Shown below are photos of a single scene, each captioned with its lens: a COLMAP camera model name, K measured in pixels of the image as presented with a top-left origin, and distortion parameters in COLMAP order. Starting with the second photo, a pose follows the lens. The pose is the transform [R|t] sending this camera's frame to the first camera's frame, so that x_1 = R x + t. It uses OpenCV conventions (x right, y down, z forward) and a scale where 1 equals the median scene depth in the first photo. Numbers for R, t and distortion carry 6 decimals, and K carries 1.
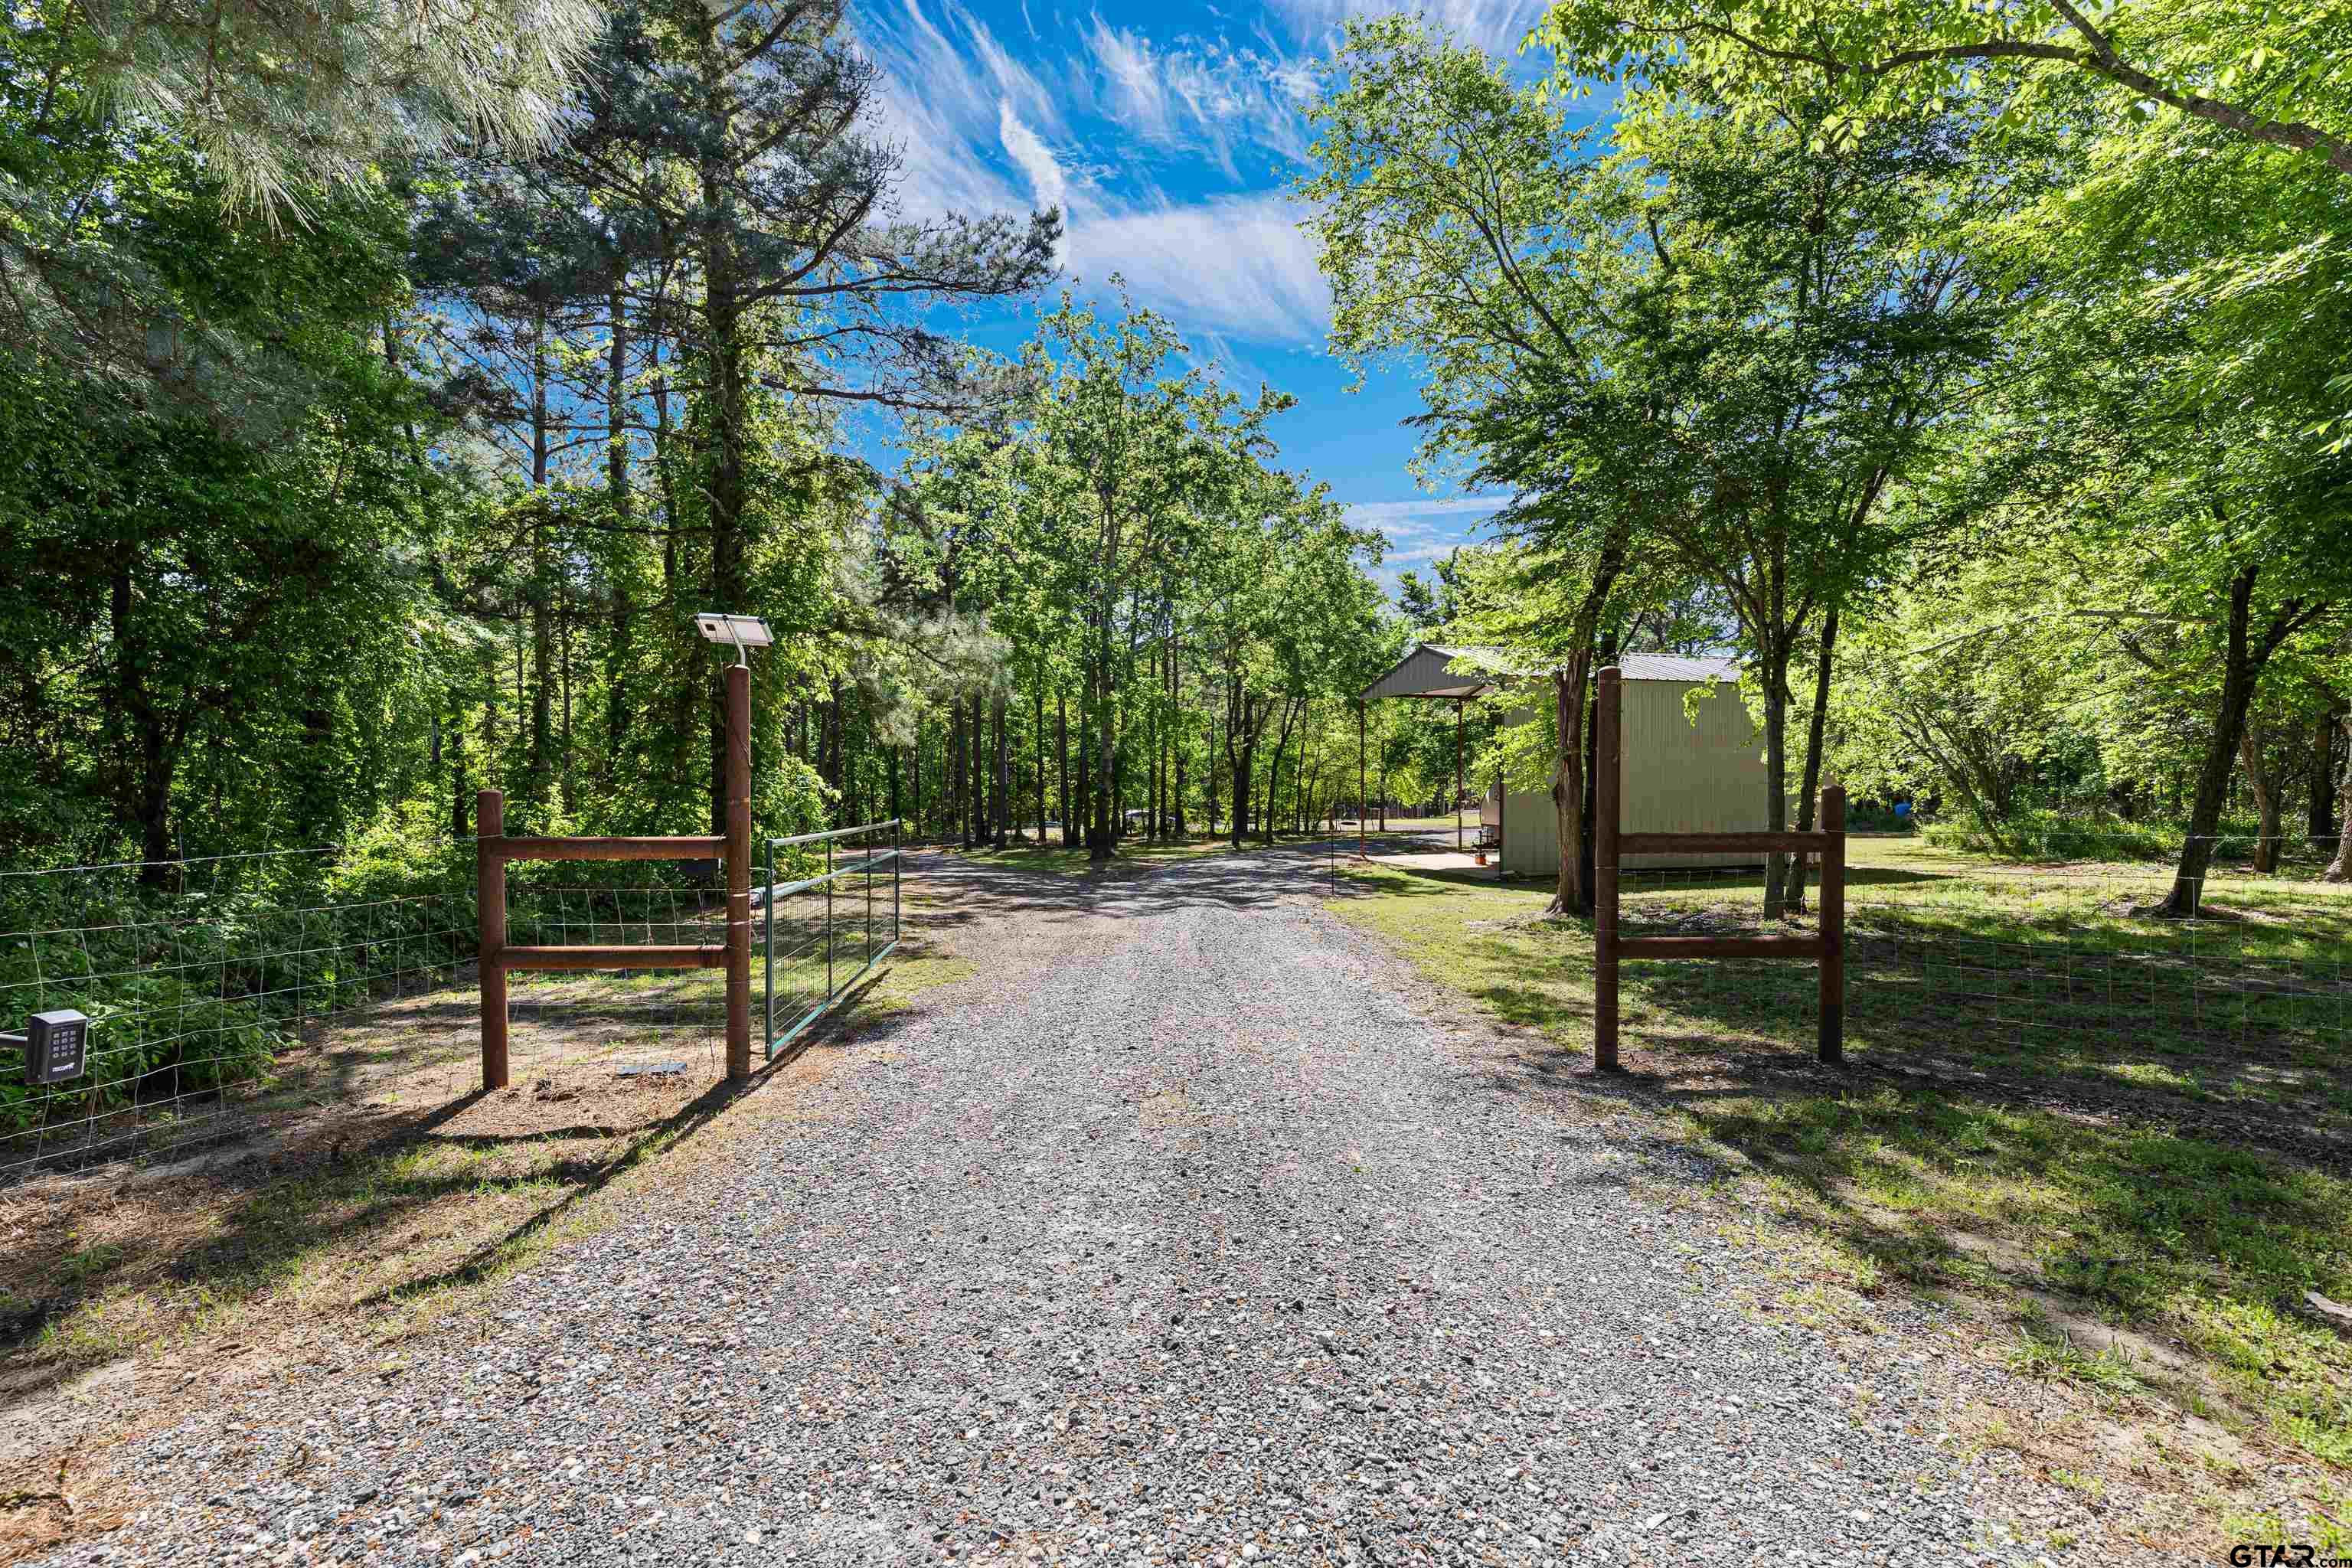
lens RADIAL K [[1057.2, 0, 1168.8], [0, 1057.2, 777.3], [0, 0, 1]] dist [0.003781, -0.000593]
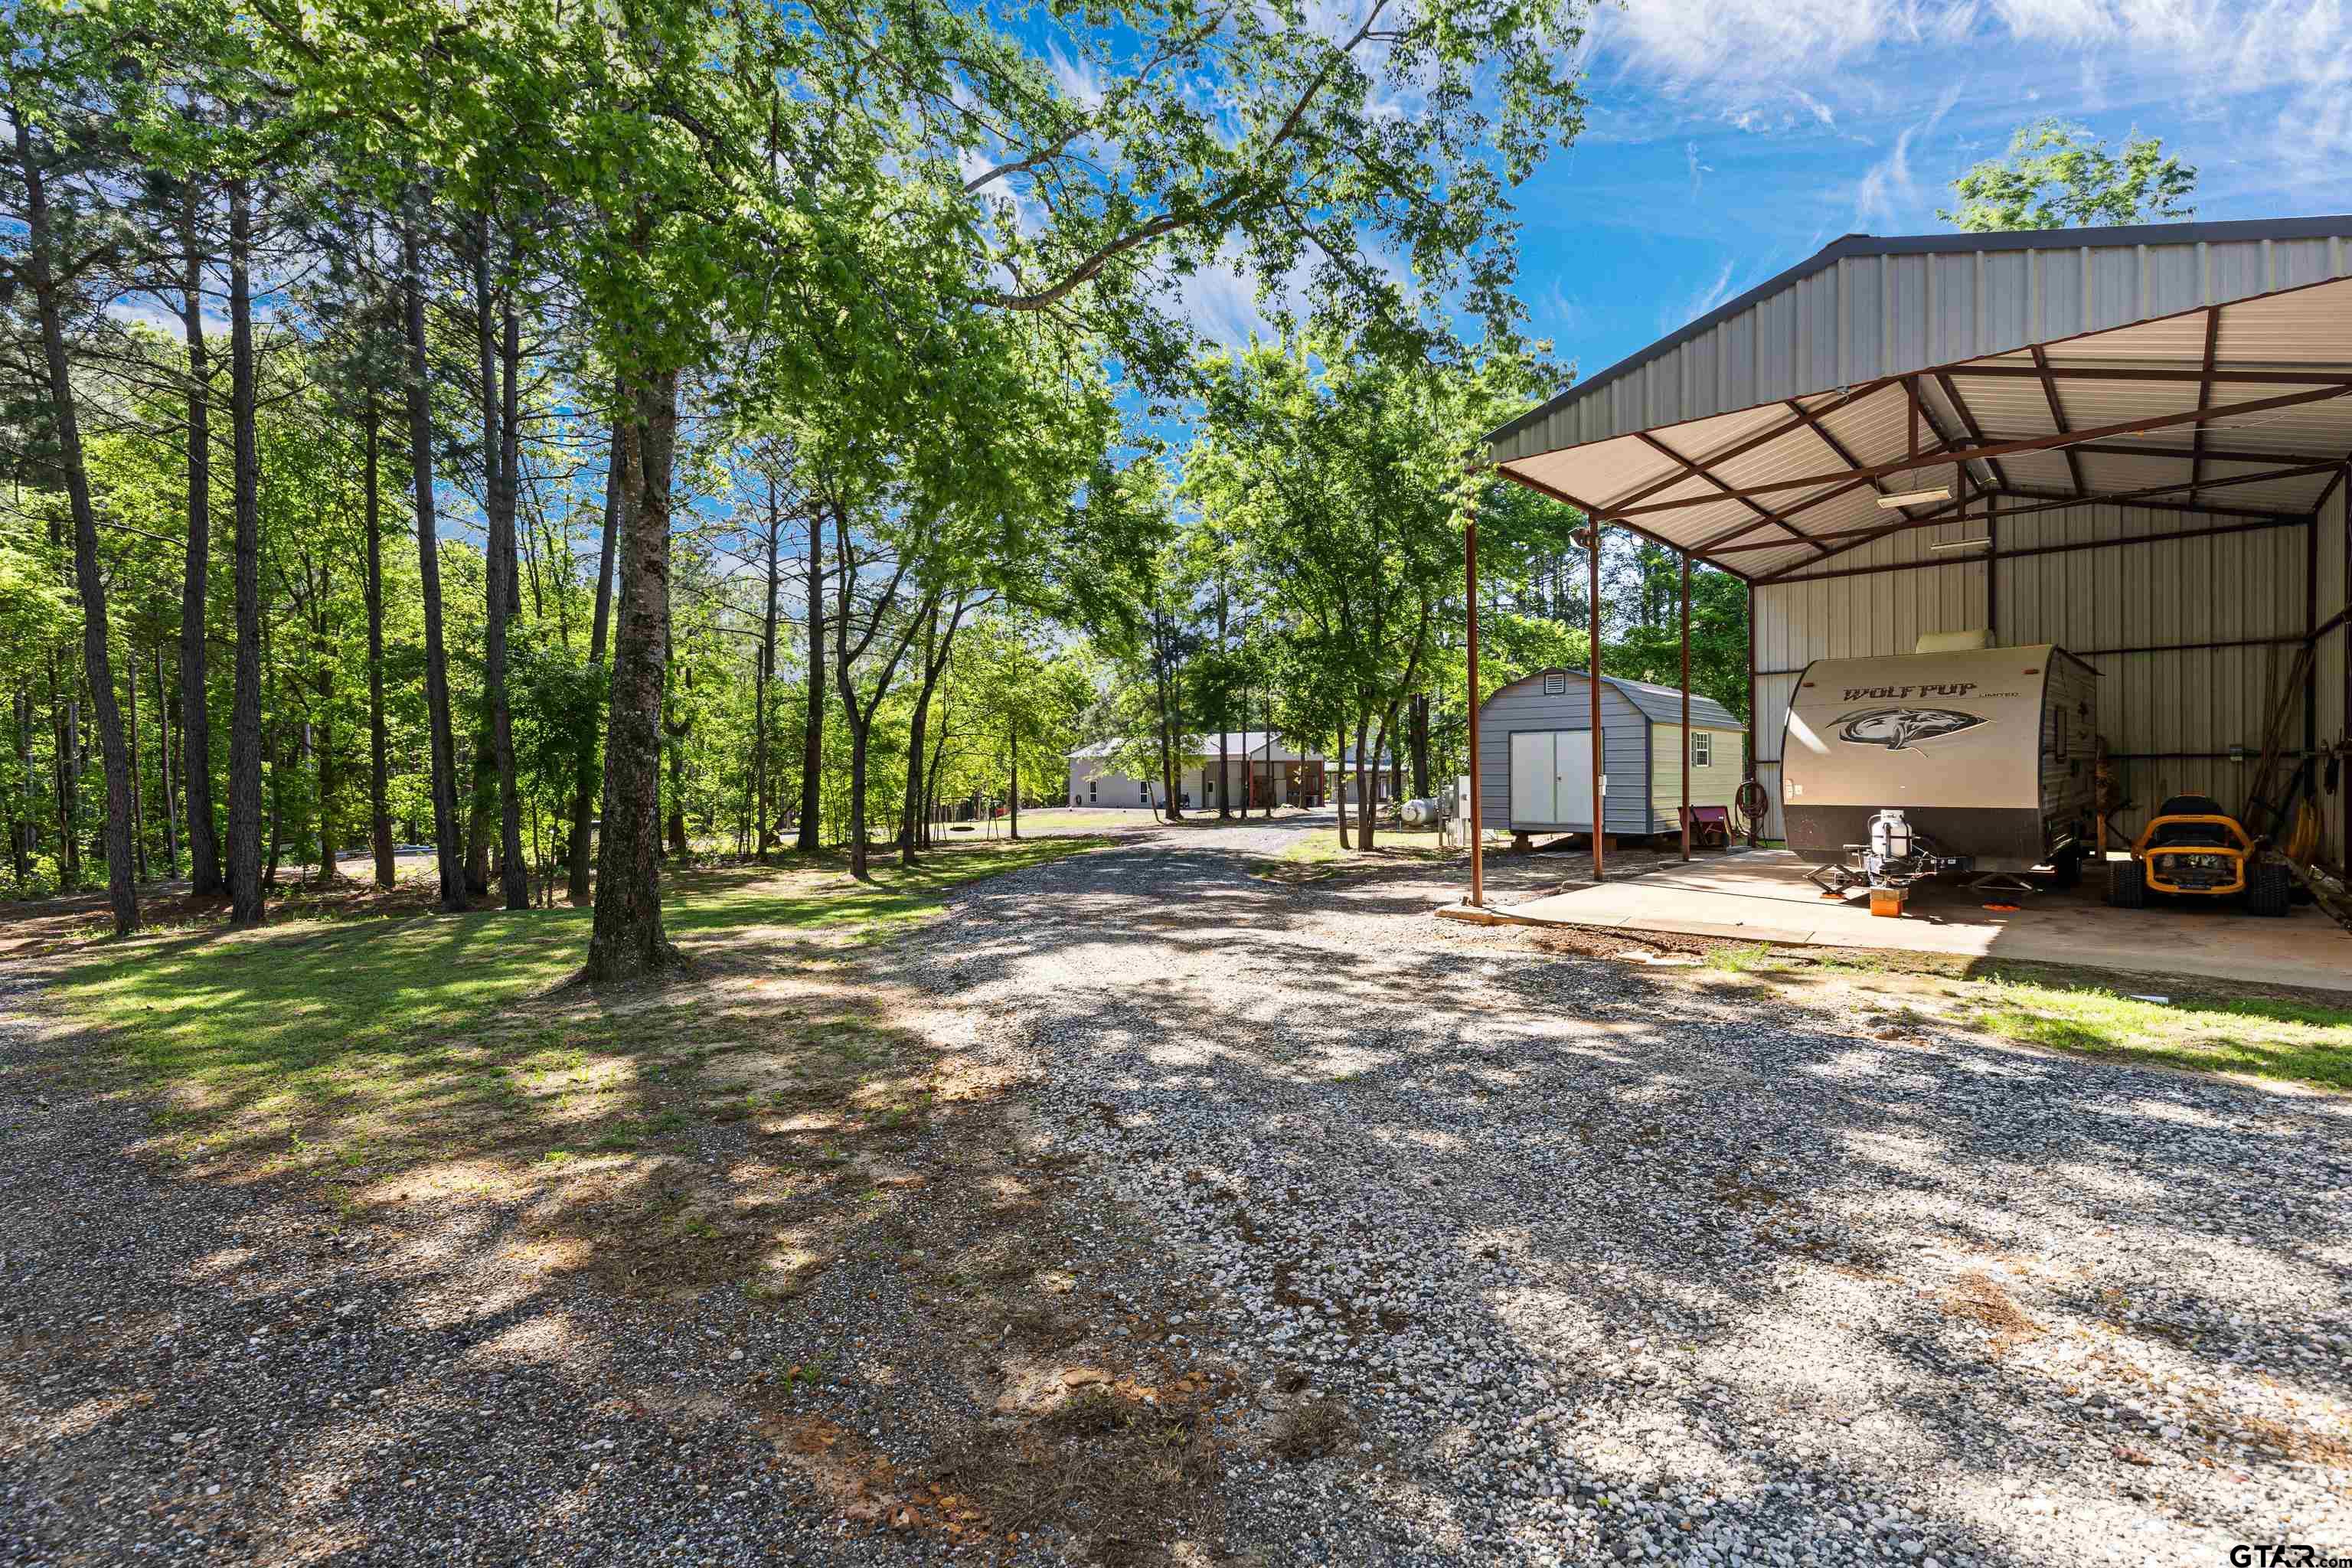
lens RADIAL K [[1057.2, 0, 1168.8], [0, 1057.2, 777.3], [0, 0, 1]] dist [0.003781, -0.000593]
pose [[0.870197, -0.009102, 0.492620, -0.044461], [0.010334, 0.999947, 0.000221, 0.013728], [-0.492596, 0.004899, 0.870244, 0.388147]]
